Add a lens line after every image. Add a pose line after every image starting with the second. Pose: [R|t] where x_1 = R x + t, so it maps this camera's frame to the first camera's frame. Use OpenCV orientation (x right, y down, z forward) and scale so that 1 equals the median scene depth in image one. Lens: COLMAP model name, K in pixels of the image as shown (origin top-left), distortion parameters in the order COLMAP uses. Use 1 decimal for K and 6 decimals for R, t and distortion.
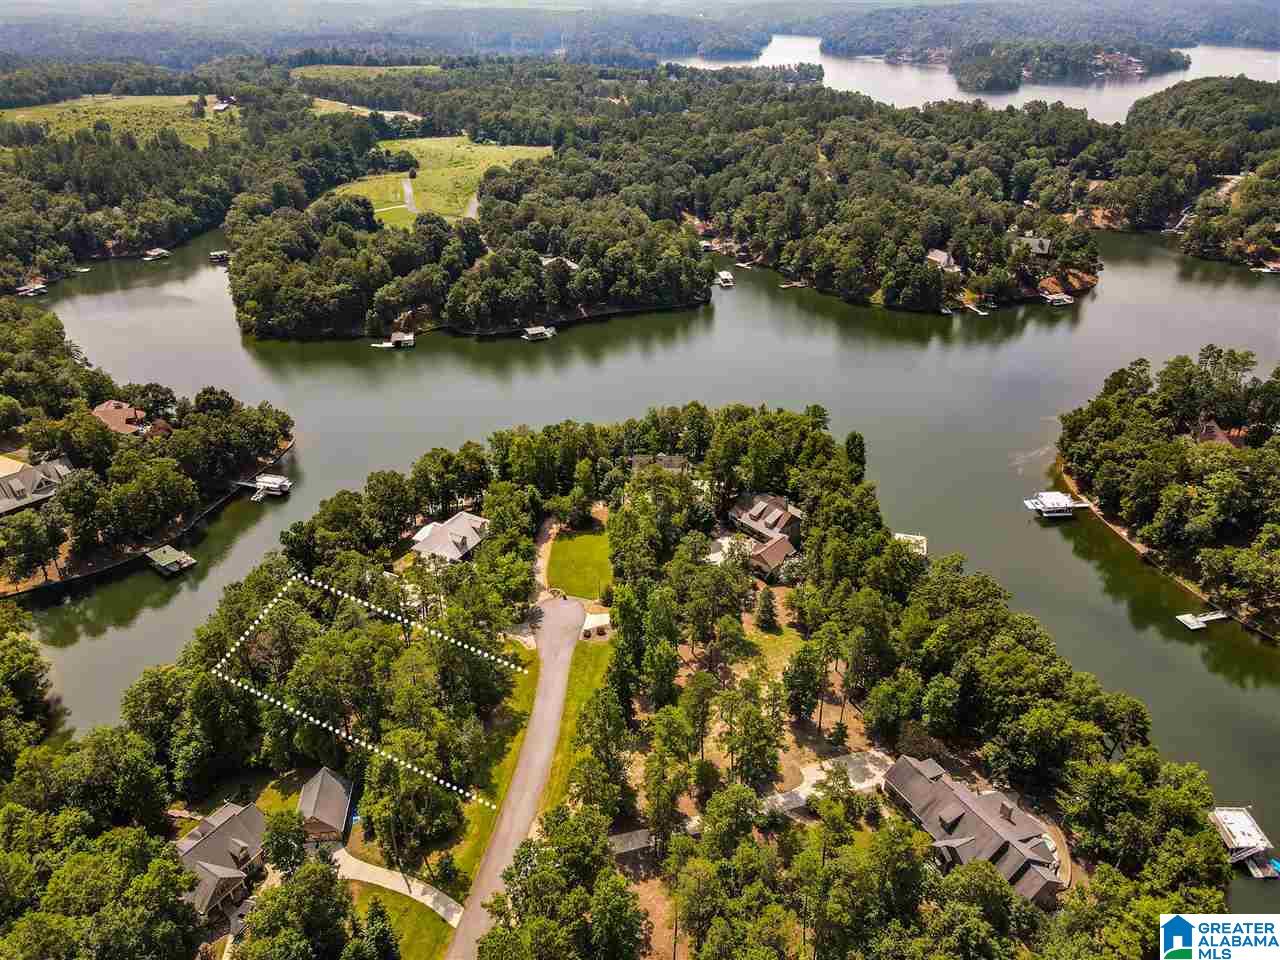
lens RADIAL K [[899.4, 0, 640.0], [0, 899.4, 480.0], [0, 0, 1]] dist [0.006779, 0.001677]
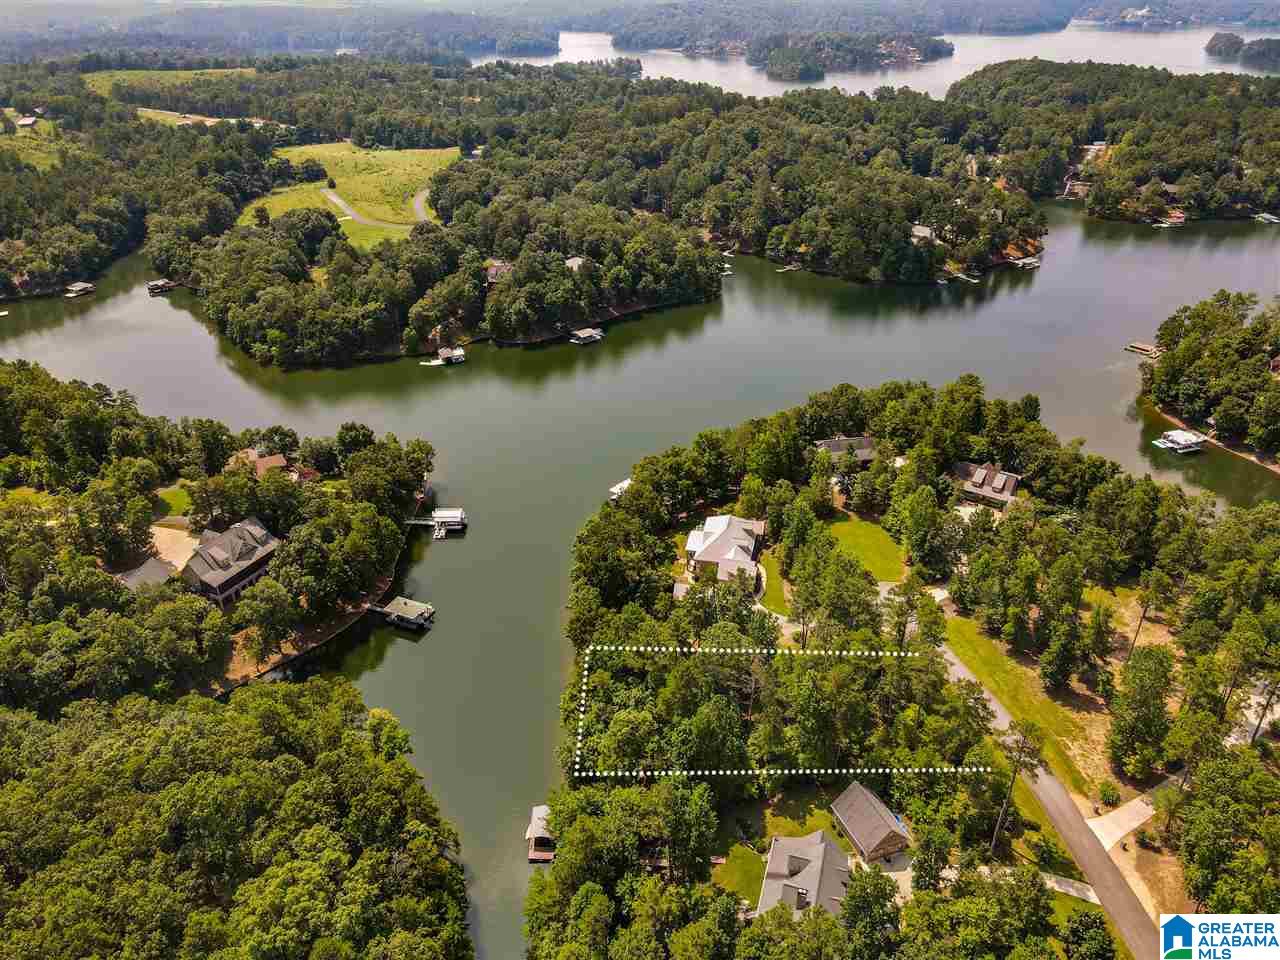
lens RADIAL K [[890.7, 0, 640.0], [0, 890.7, 480.0], [0, 0, 1]] dist [0.007020, 0.002797]
pose [[0.968897, -0.125168, 0.213474, -0.246577], [0.123834, 0.992108, 0.019662, -0.017131], [-0.214250, 0.007385, 0.976751, 0.037683]]
